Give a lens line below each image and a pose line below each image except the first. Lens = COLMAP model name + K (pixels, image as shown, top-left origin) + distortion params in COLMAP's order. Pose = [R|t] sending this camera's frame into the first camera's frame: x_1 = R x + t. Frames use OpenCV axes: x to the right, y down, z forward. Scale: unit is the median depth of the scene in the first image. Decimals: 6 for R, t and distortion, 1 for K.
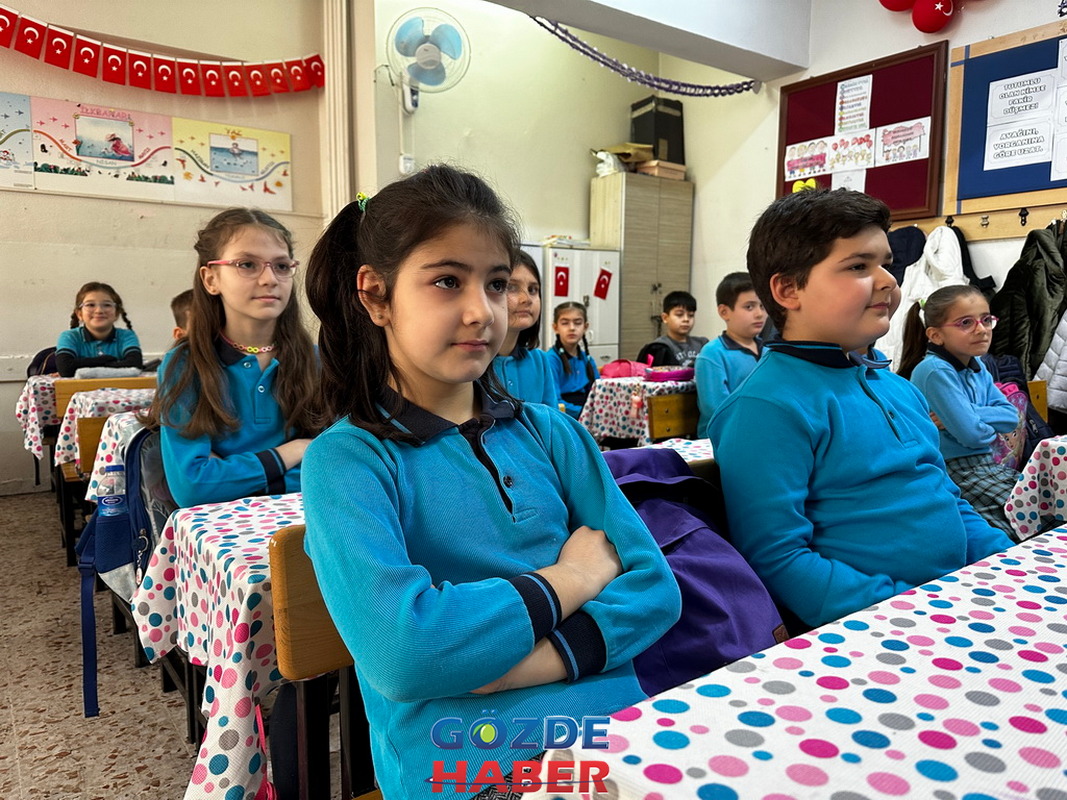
lens RADIAL K [[754.1, 0, 533.4], [0, 754.1, 397.1], [0, 0, 1]] dist [0.057875, -0.067569]
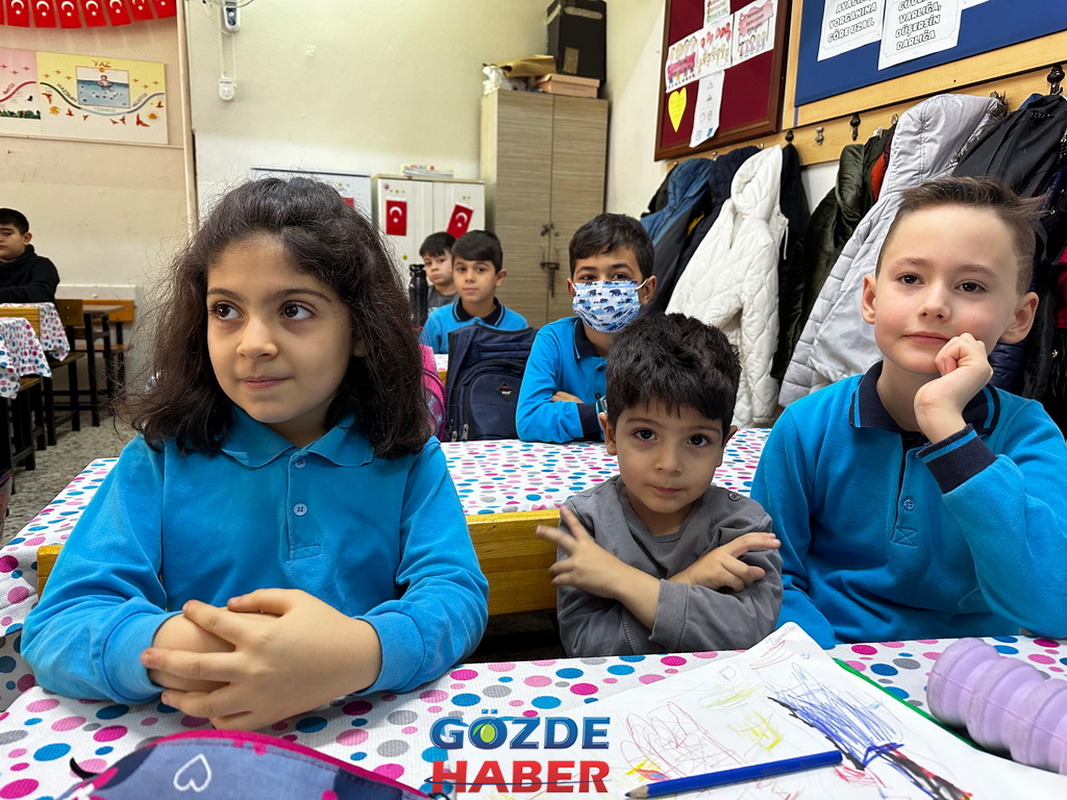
lens RADIAL K [[764.5, 0, 540.6], [0, 764.5, 394.9], [0, 0, 1]] dist [-0.007800, 0.001292]
pose [[0.951259, 0.079527, -0.297962, 0.497961], [-0.060879, 0.995590, 0.071368, -0.024745], [0.302324, -0.049750, 0.951906, 0.213223]]
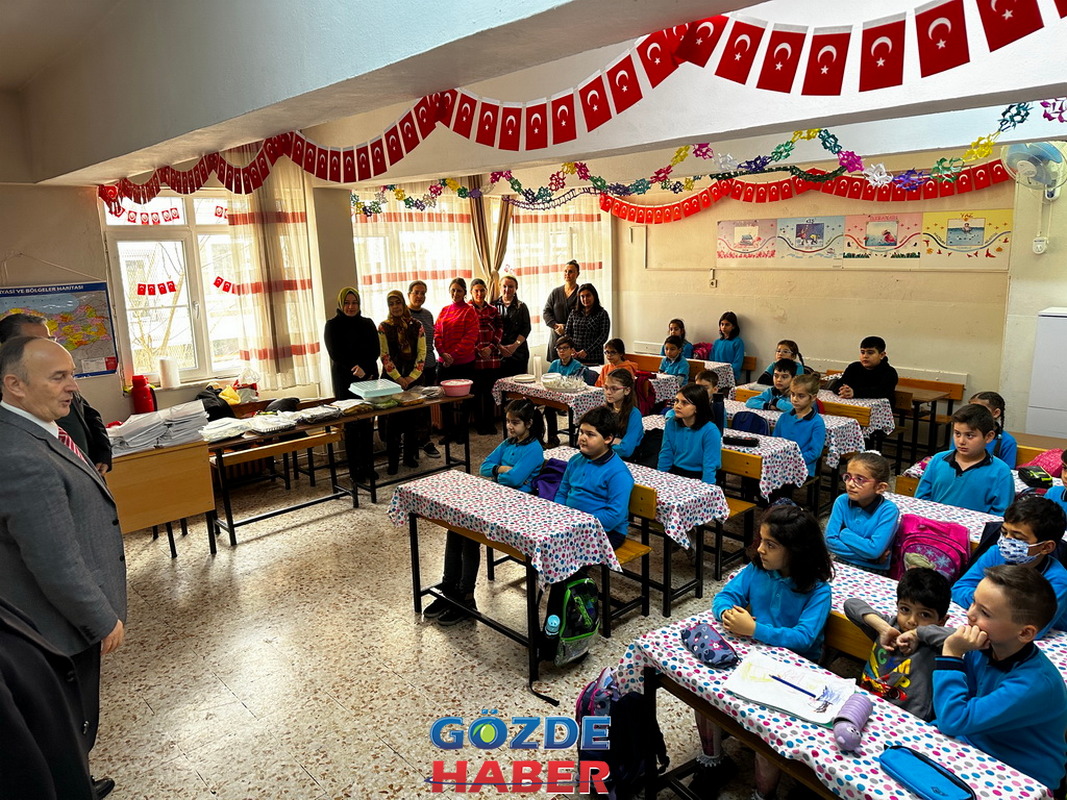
lens RADIAL K [[749.3, 0, 536.5], [0, 749.3, 393.8], [0, 0, 1]] dist [0.103780, -0.141997]
pose [[0.122968, 0.196060, -0.972851, 0.934309], [-0.077662, 0.979186, 0.187520, -0.239654], [0.989367, 0.052494, 0.135635, 0.072773]]
